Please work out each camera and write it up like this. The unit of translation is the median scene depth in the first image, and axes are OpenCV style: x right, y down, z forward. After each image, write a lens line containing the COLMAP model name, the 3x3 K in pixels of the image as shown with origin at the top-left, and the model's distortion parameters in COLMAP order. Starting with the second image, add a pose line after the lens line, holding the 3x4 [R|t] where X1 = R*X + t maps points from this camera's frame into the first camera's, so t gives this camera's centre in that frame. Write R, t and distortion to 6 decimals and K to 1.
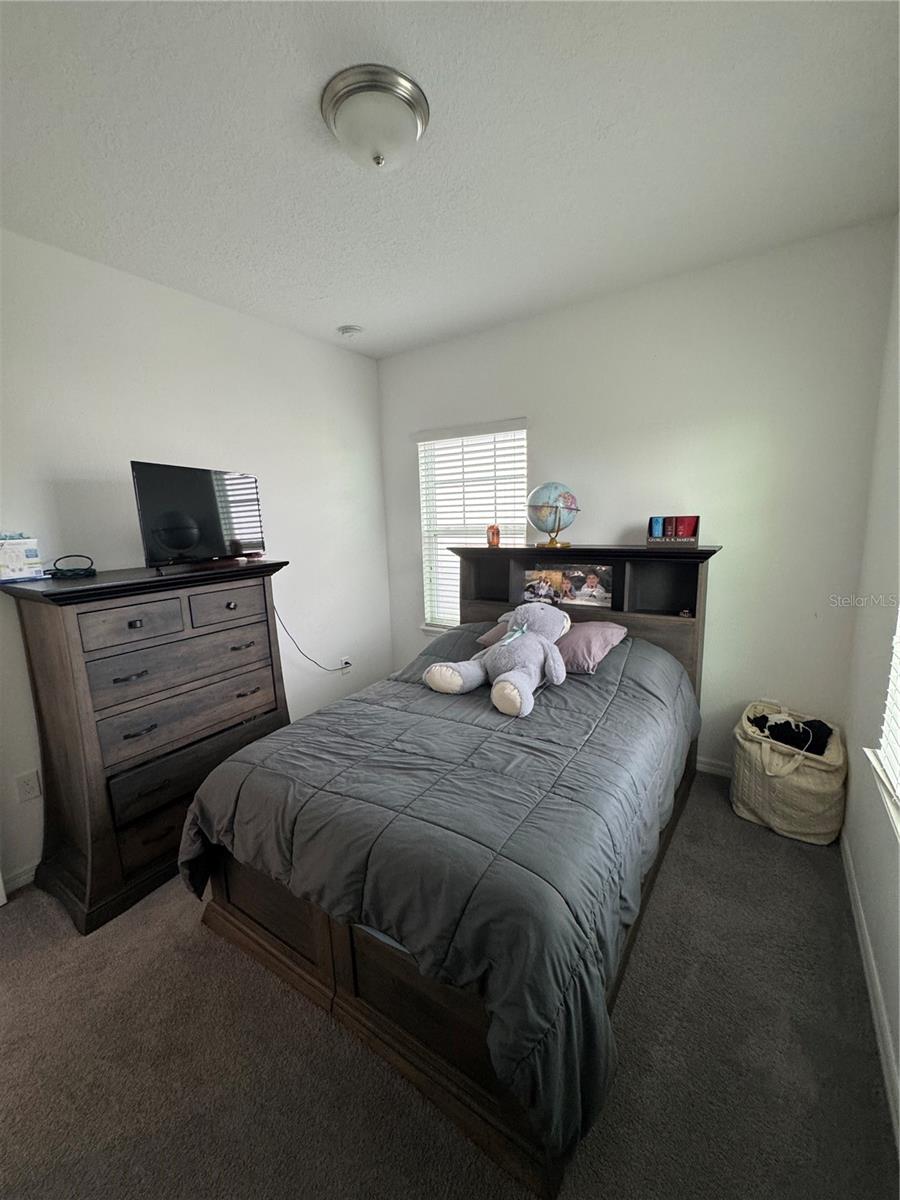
lens RADIAL K [[481.8, 0, 451.2], [0, 481.8, 600.7], [0, 0, 1]] dist [-0.000812, -0.000029]
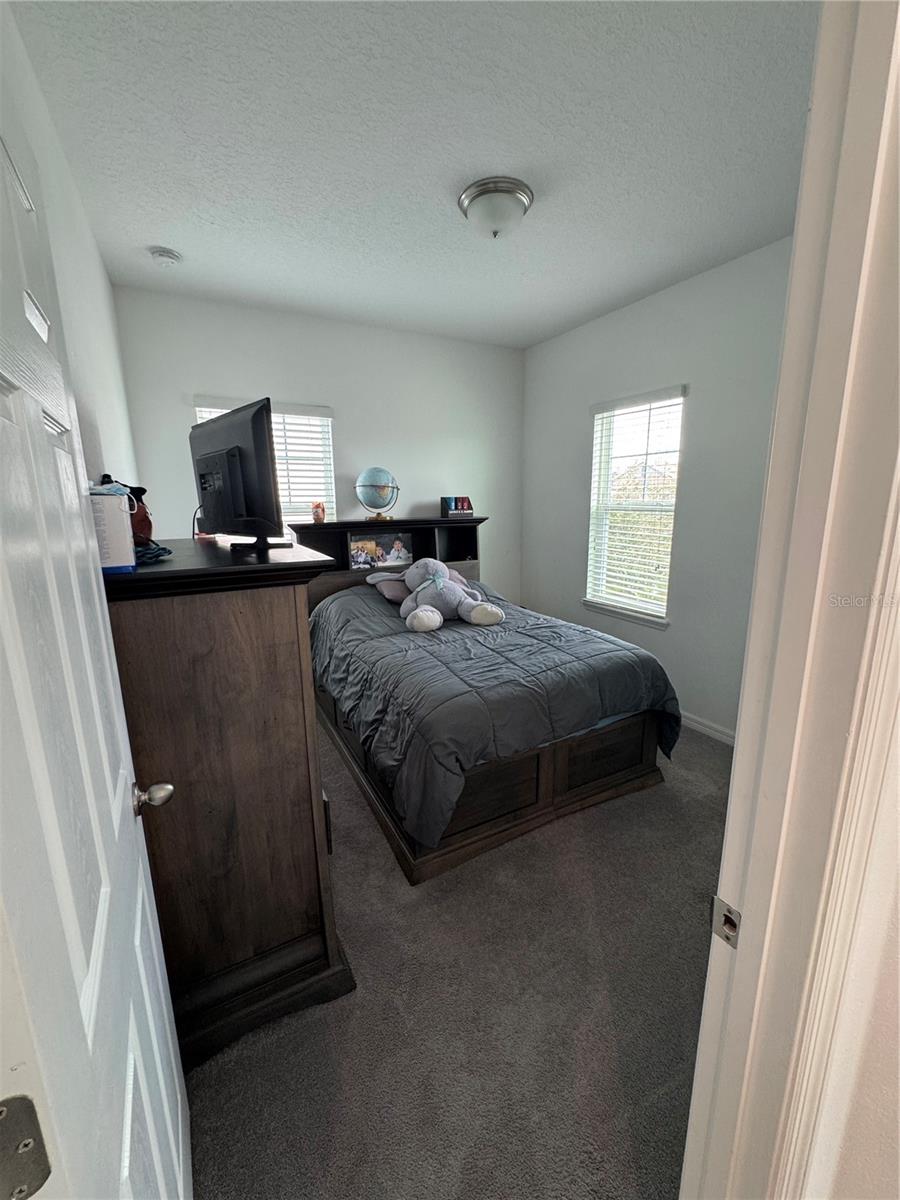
lens RADIAL K [[481.8, 0, 449.2], [0, 481.8, 599.6], [0, 0, 1]] dist [-0.000812, -0.000029]
pose [[0.469388, -0.154513, 0.869368, -0.781927], [0.151422, 0.984071, 0.093144, 0.001760], [-0.869912, 0.087921, 0.485308, 0.250589]]
